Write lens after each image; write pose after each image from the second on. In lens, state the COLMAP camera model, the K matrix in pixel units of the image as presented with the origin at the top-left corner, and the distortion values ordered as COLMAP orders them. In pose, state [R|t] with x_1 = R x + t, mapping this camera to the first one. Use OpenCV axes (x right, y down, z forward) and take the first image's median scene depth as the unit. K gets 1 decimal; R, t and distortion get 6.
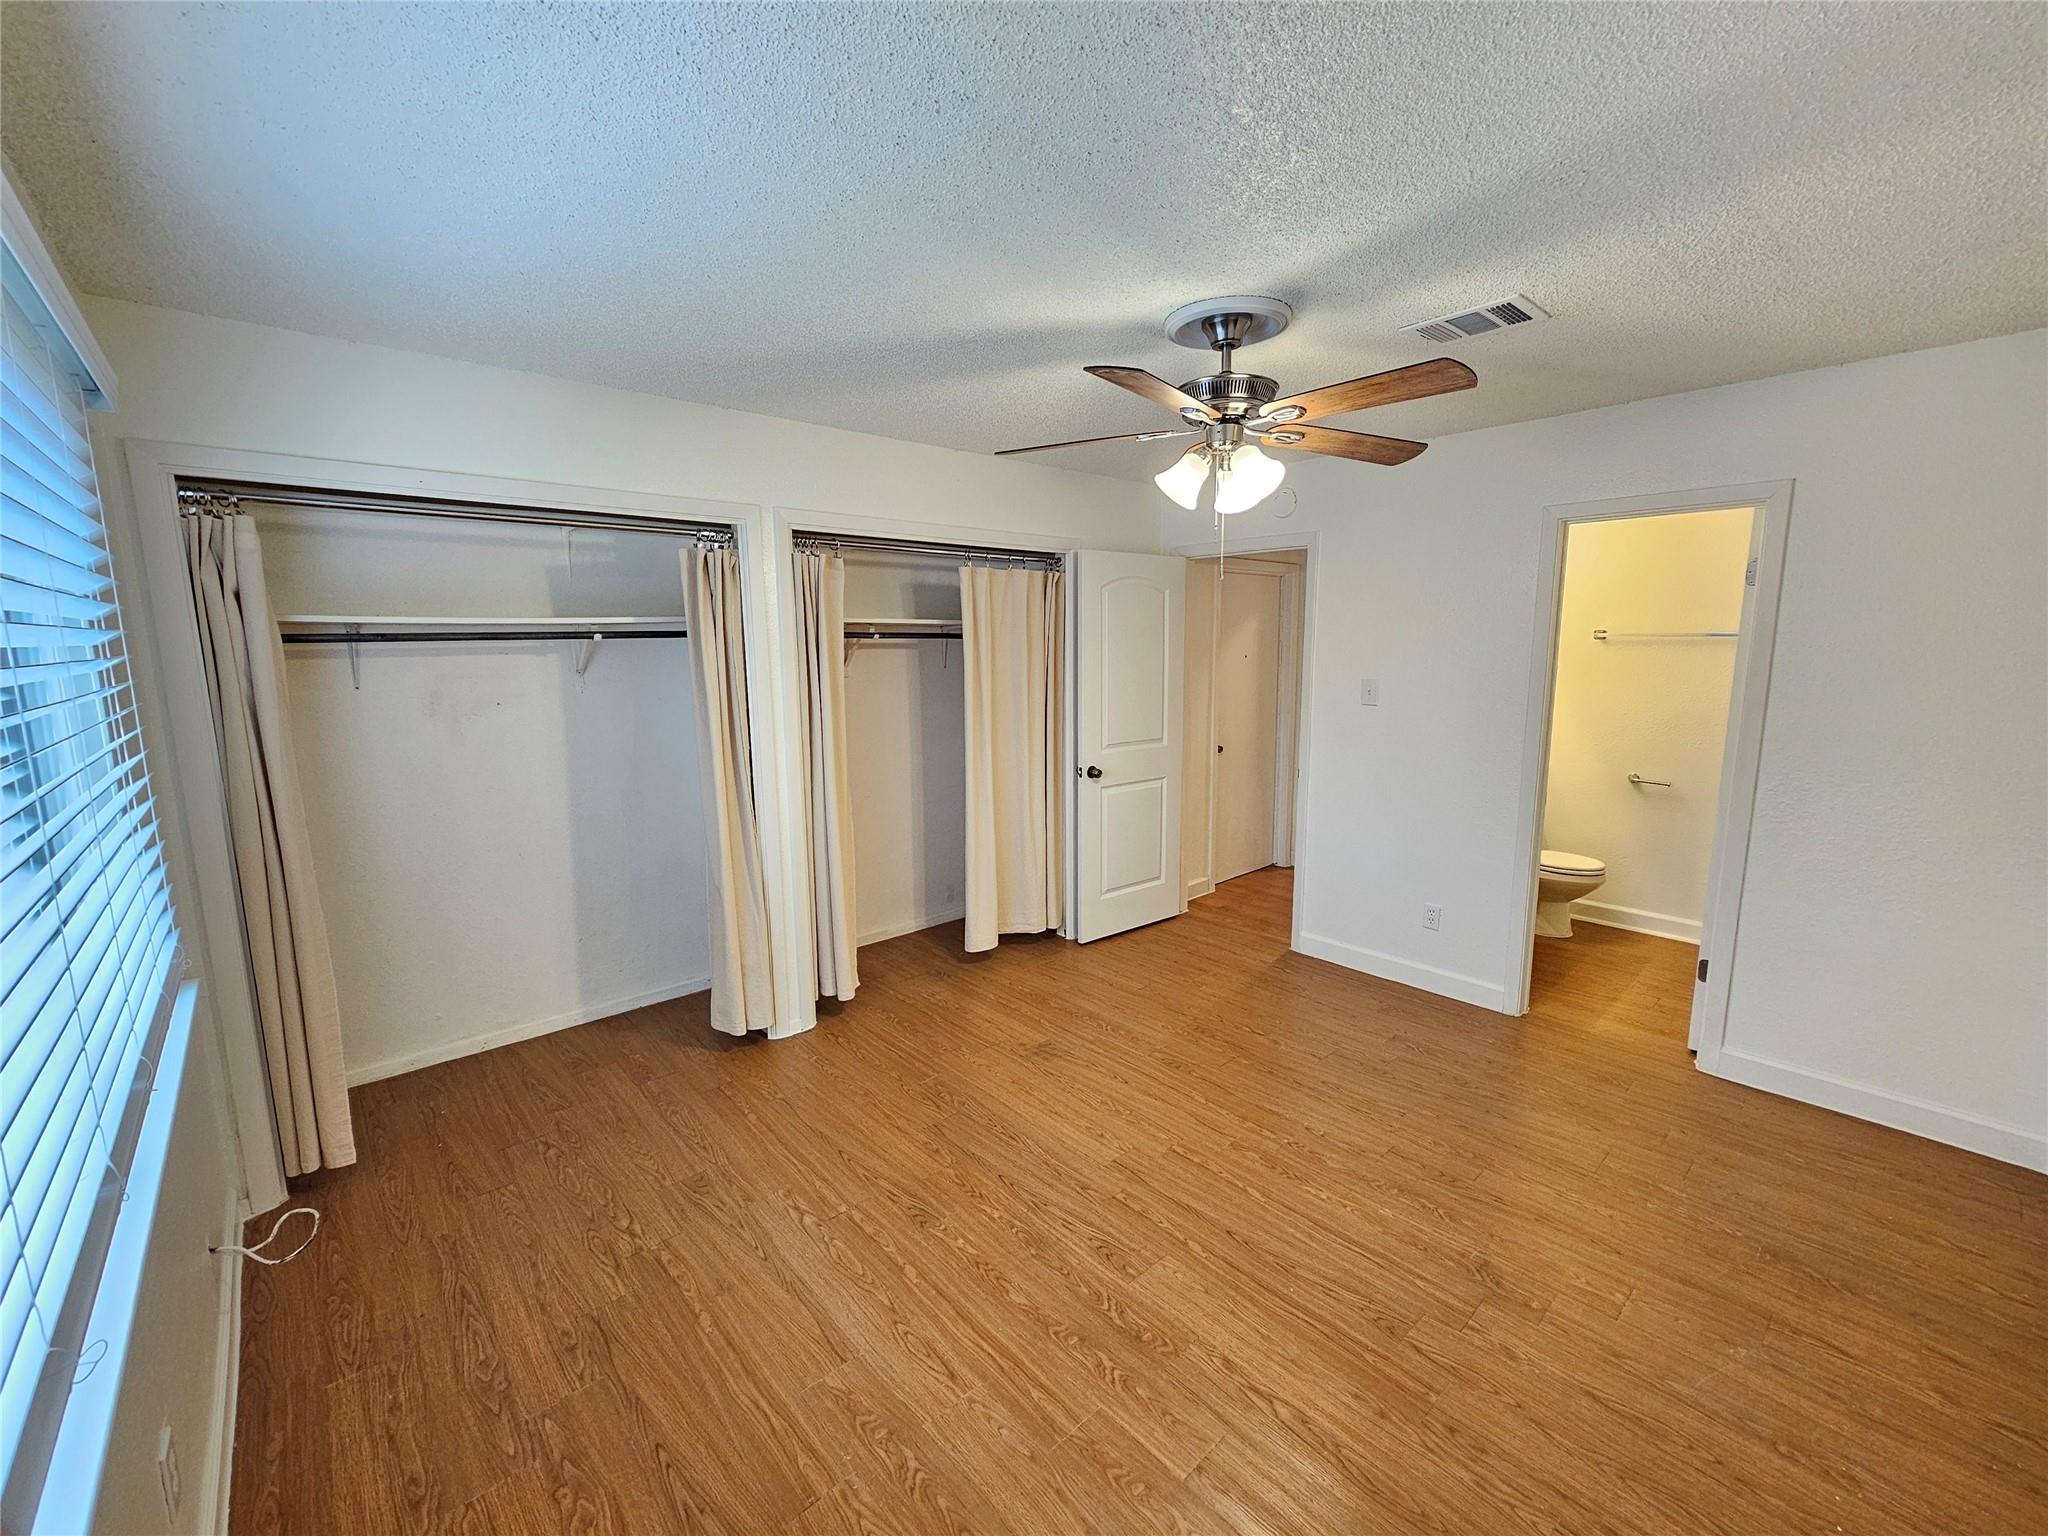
lens RADIAL K [[838.3, 0, 1031.6], [0, 838.3, 774.1], [0, 0, 1]] dist [-0.003028, 0.003097]
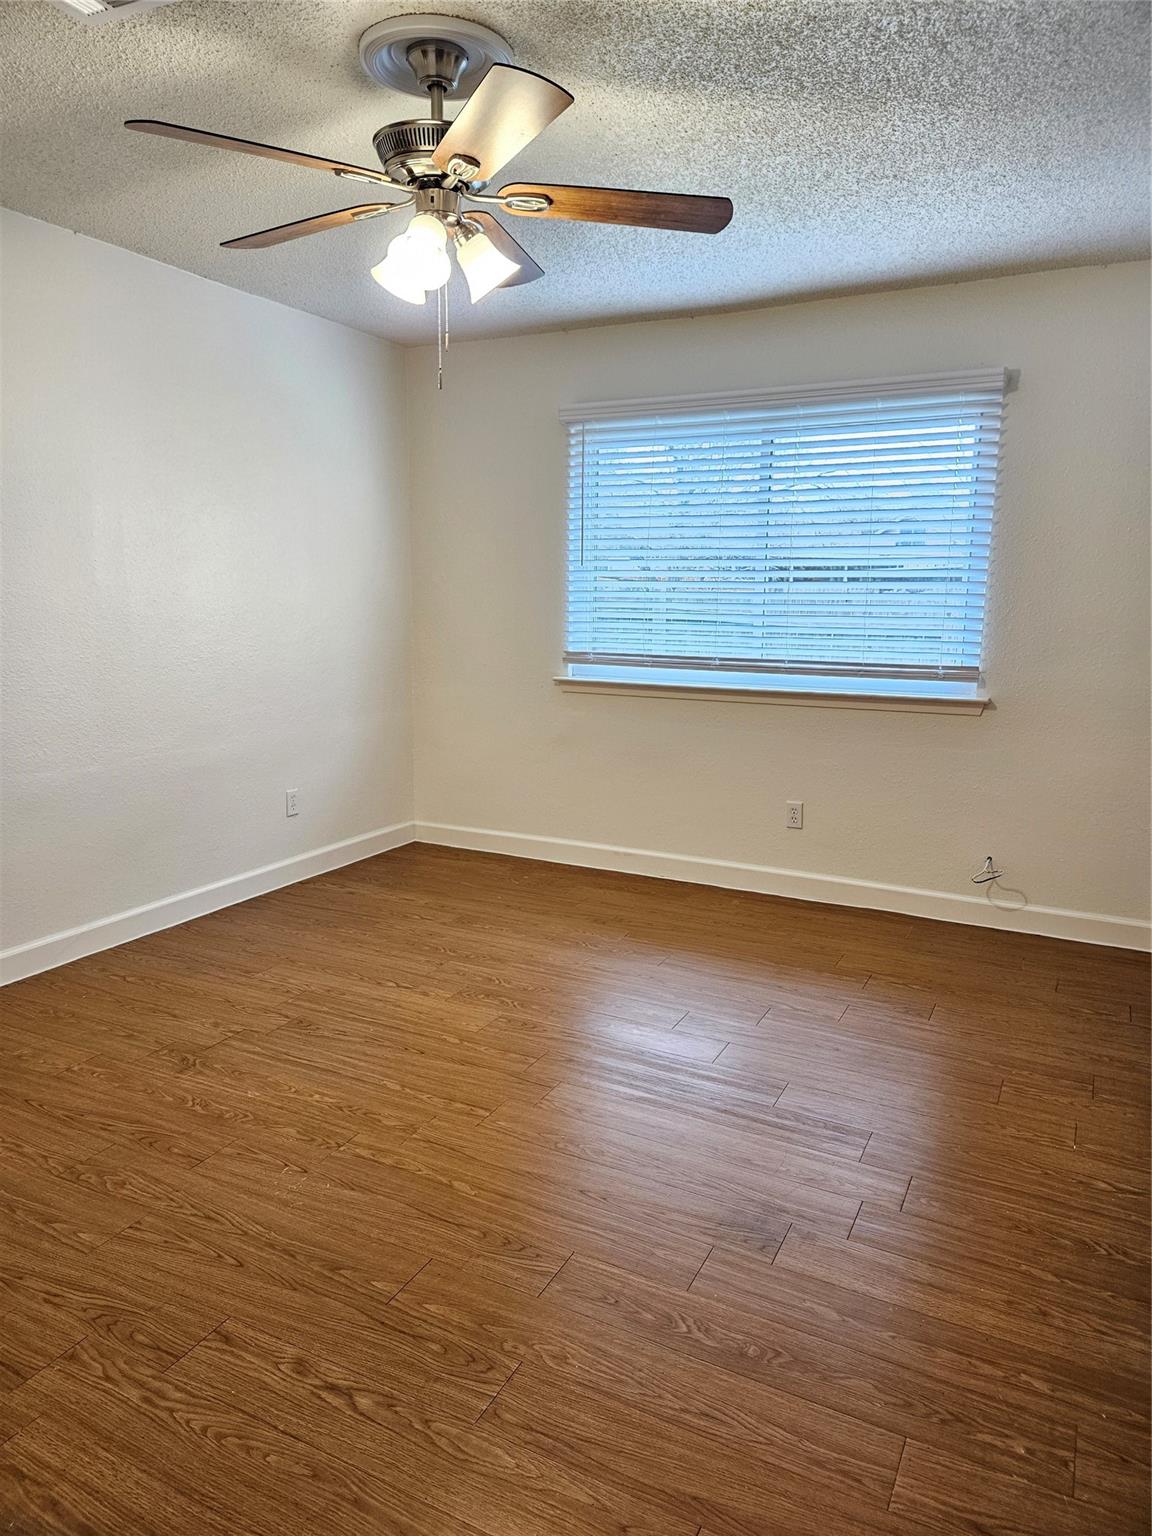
lens RADIAL K [[1018.3, 0, 576.0], [0, 1018.3, 768.0], [0, 0, 1]] dist [0.069786, -0.054614]
pose [[-0.935871, 0.060710, -0.347074, 0.483110], [-0.059422, 0.943740, 0.325306, -0.221885], [0.347296, 0.325068, -0.879611, 2.098721]]
